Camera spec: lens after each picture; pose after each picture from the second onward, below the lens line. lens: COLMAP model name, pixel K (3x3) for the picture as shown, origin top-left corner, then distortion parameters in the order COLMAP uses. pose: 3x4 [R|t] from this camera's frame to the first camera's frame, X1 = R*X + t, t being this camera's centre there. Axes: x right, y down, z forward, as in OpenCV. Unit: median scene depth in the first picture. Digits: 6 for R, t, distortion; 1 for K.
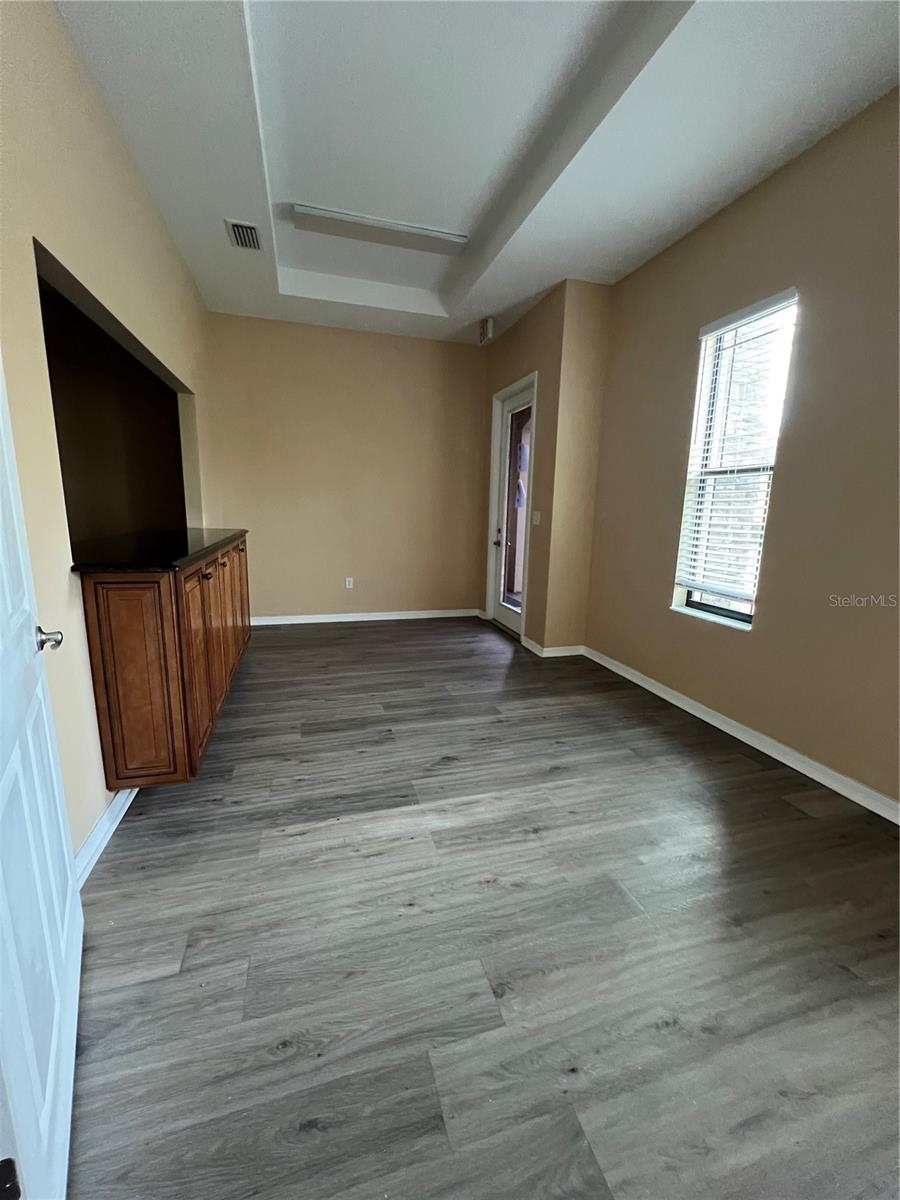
lens RADIAL K [[479.7, 0, 451.0], [0, 479.7, 597.6], [0, 0, 1]] dist [-0.002180, 0.000217]
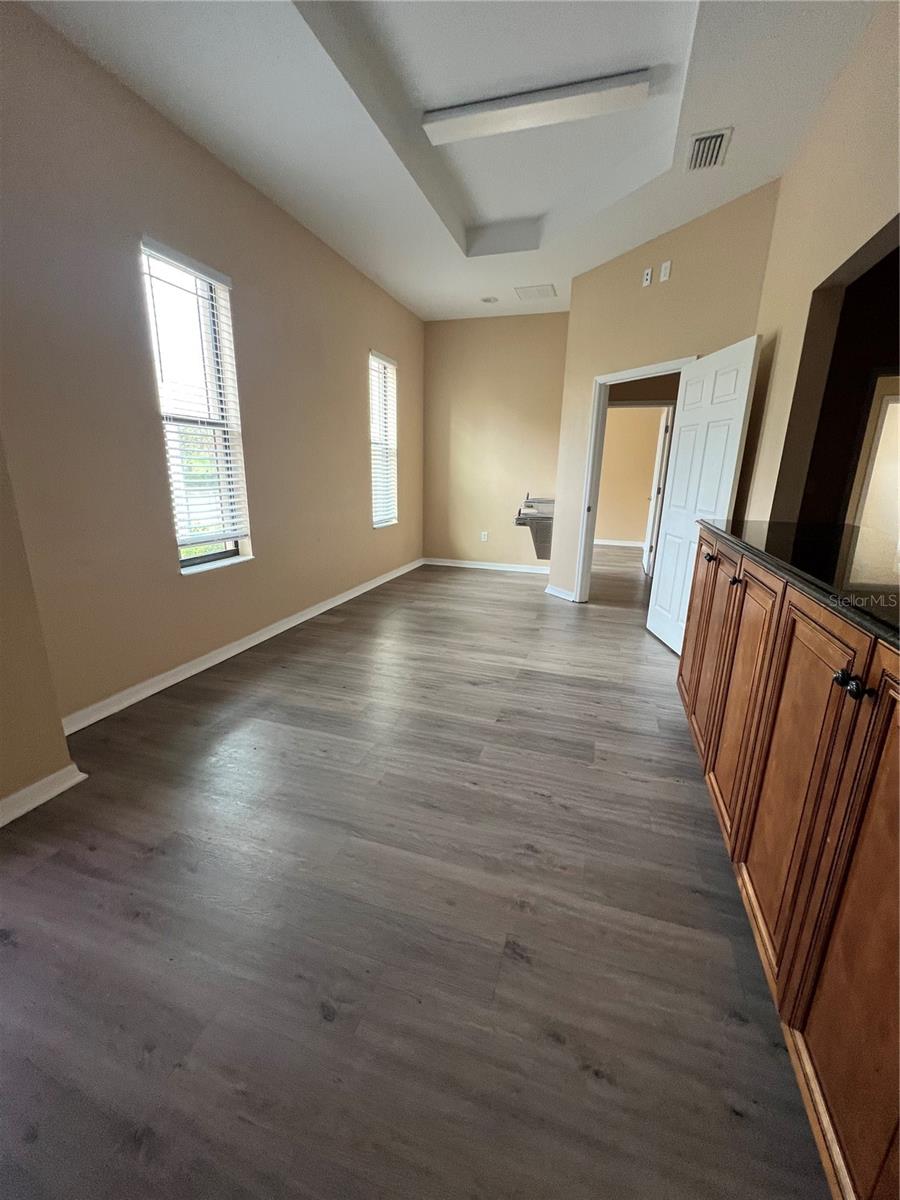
lens RADIAL K [[479.7, 0, 451.0], [0, 479.7, 597.6], [0, 0, 1]] dist [-0.002180, 0.000217]
pose [[-0.820583, -0.184857, 0.540807, -0.520535], [0.067970, 0.907967, 0.413492, -0.328155], [-0.567472, 0.376063, -0.732497, 1.687188]]
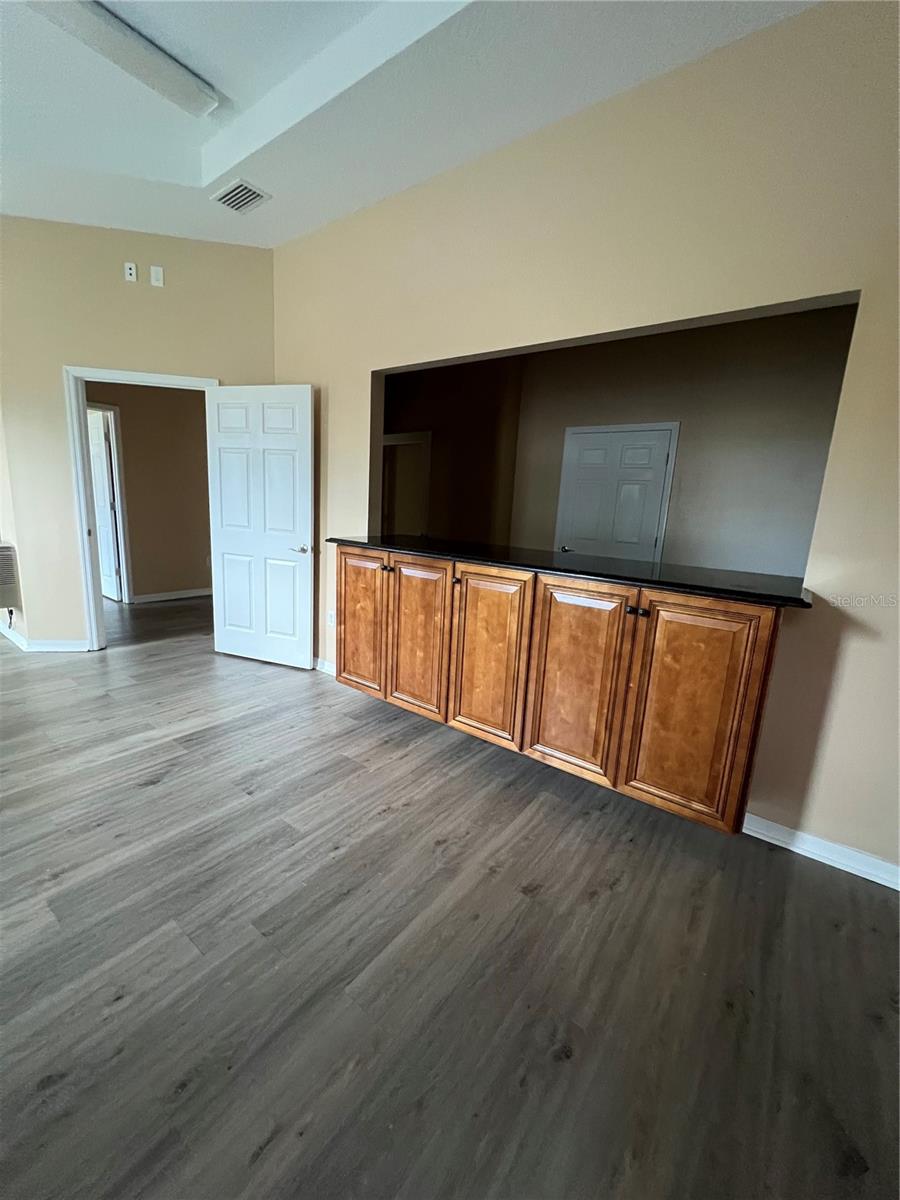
lens RADIAL K [[479.7, 0, 451.0], [0, 479.7, 597.6], [0, 0, 1]] dist [-0.002180, 0.000217]
pose [[-0.801919, 0.050398, -0.595304, 0.055633], [-0.181109, 0.929041, 0.322619, -0.326092], [0.569321, 0.366529, -0.735888, 1.685448]]
